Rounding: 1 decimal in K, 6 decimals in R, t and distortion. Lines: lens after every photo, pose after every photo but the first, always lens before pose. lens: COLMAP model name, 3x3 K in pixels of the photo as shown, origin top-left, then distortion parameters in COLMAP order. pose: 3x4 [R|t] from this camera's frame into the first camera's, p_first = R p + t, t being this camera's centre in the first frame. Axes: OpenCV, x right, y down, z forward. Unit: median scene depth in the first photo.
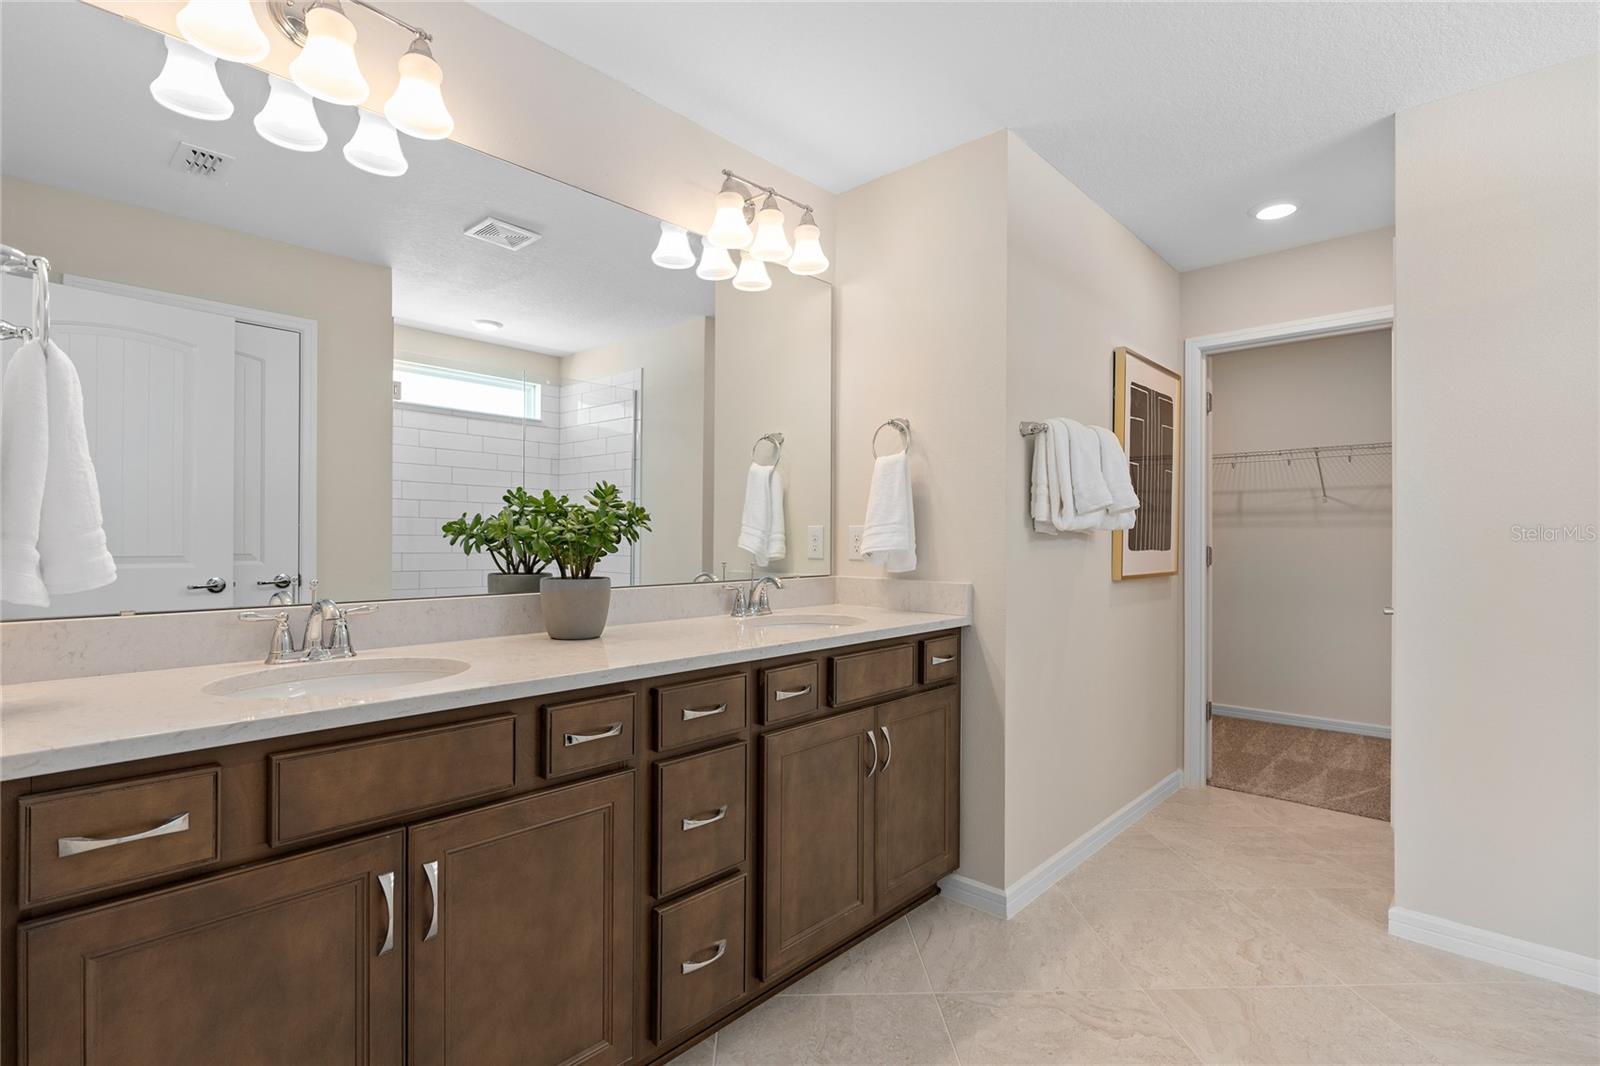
lens RADIAL K [[766.2, 0, 799.7], [0, 766.2, 539.5], [0, 0, 1]] dist [-0.010755, 0.002412]
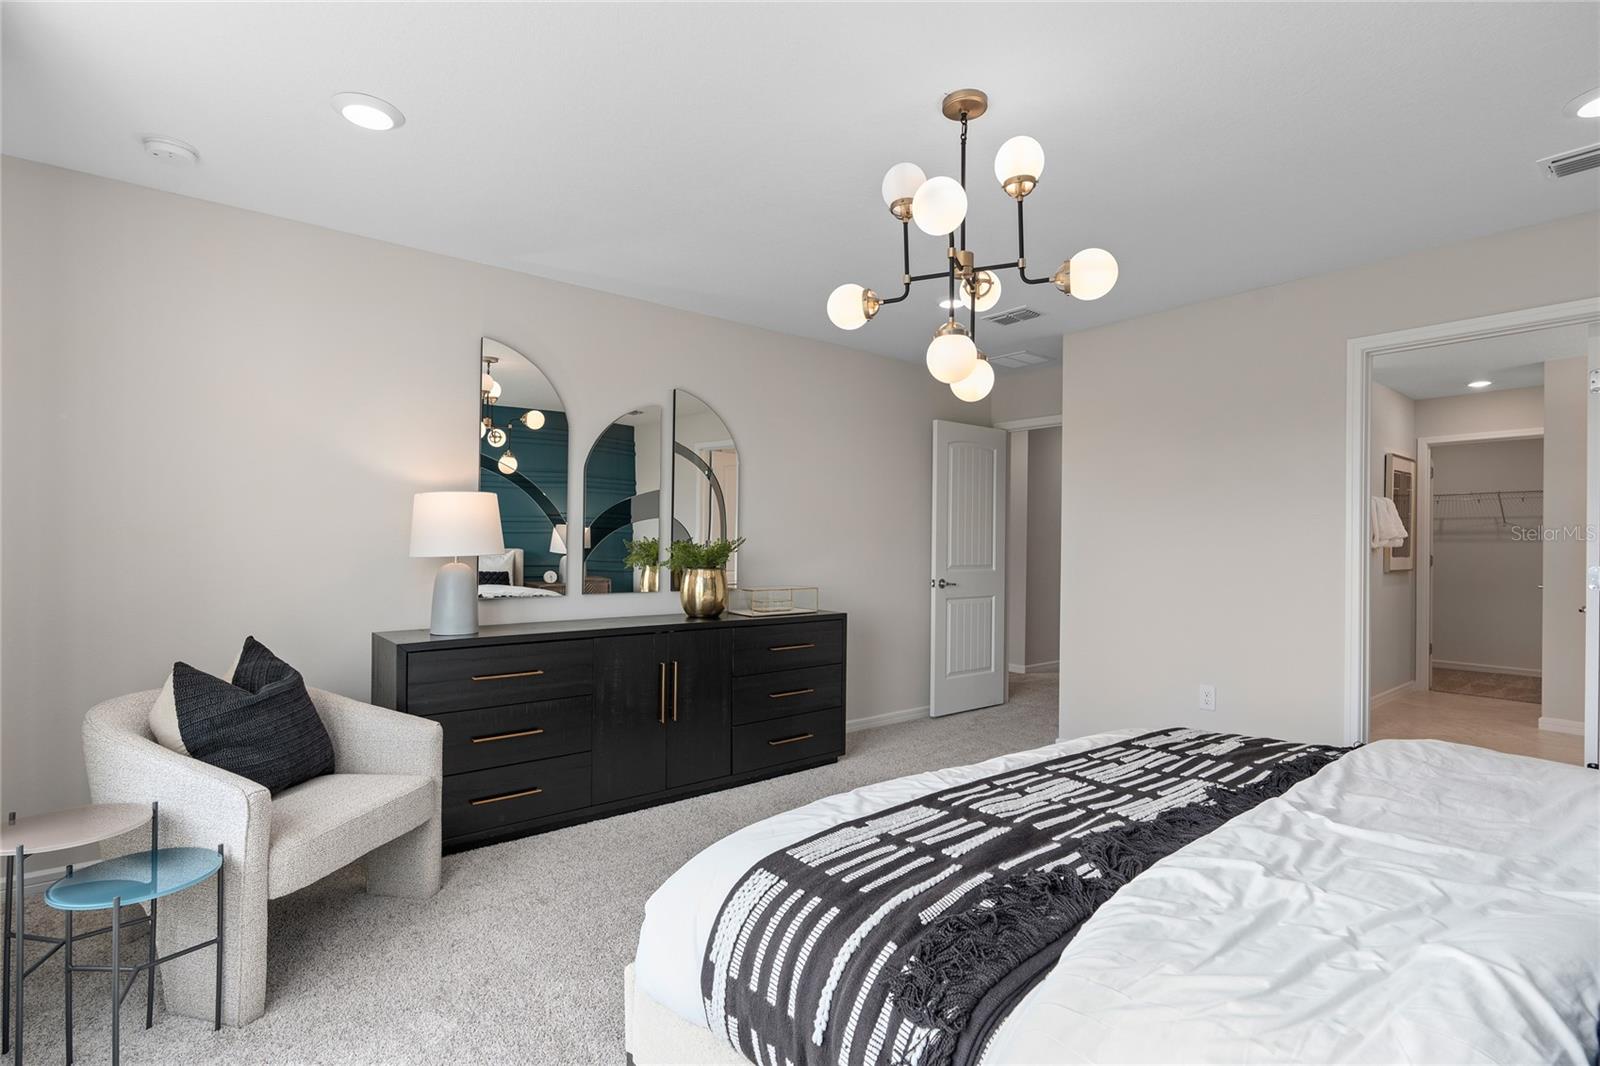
lens RADIAL K [[766.2, 0, 786.7], [0, 766.2, 560.5], [0, 0, 1]] dist [-0.010755, 0.002412]
pose [[0.988965, -0.003530, -0.148107, -0.704345], [0.005514, 0.999901, 0.012983, -0.009825], [0.148047, -0.013656, 0.988886, -0.998584]]
